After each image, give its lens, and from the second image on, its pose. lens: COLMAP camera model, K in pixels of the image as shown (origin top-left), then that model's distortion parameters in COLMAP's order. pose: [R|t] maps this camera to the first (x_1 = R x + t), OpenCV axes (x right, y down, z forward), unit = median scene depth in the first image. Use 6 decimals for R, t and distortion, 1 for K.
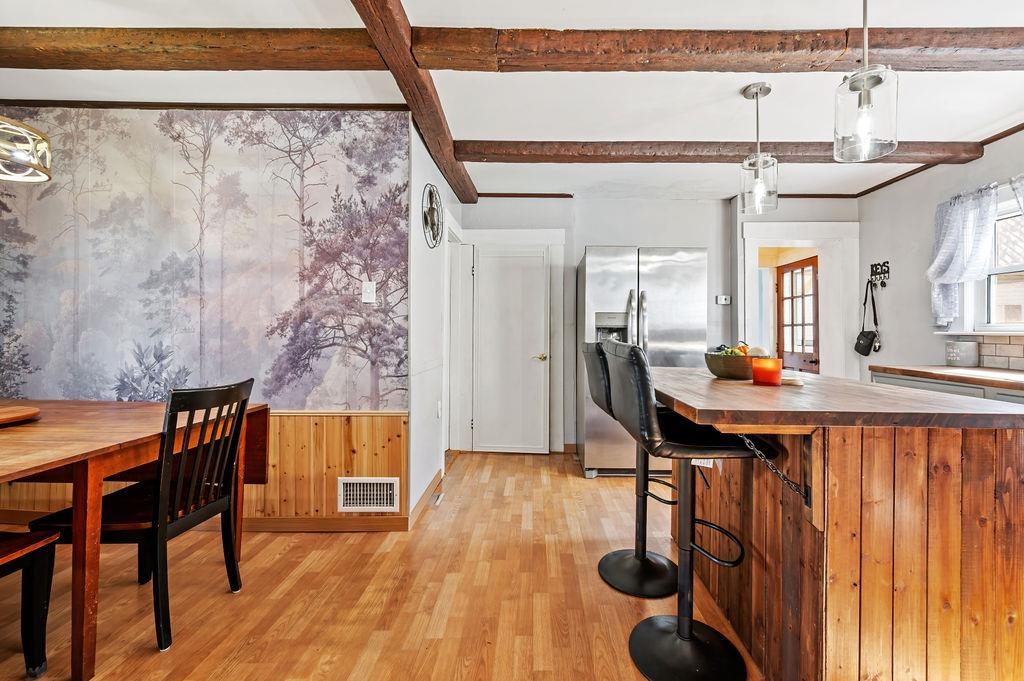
lens RADIAL K [[416.6, 0, 539.5], [0, 416.6, 332.7], [0, 0, 1]] dist [0.000005, 0.000081]
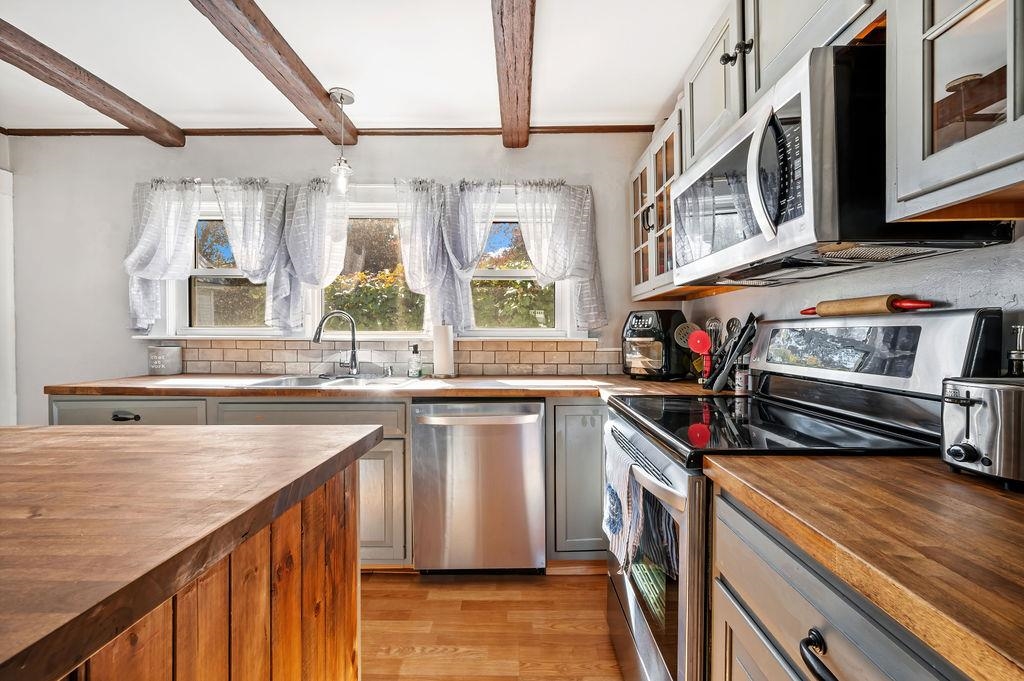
lens RADIAL K [[416.6, 0, 518.1], [0, 416.6, 338.4], [0, 0, 1]] dist [0.000005, 0.000081]
pose [[0.011443, -0.006724, 0.999912, 0.140356], [0.002702, 0.999974, 0.006694, -0.000635], [-0.999931, 0.002625, 0.011461, 0.245029]]
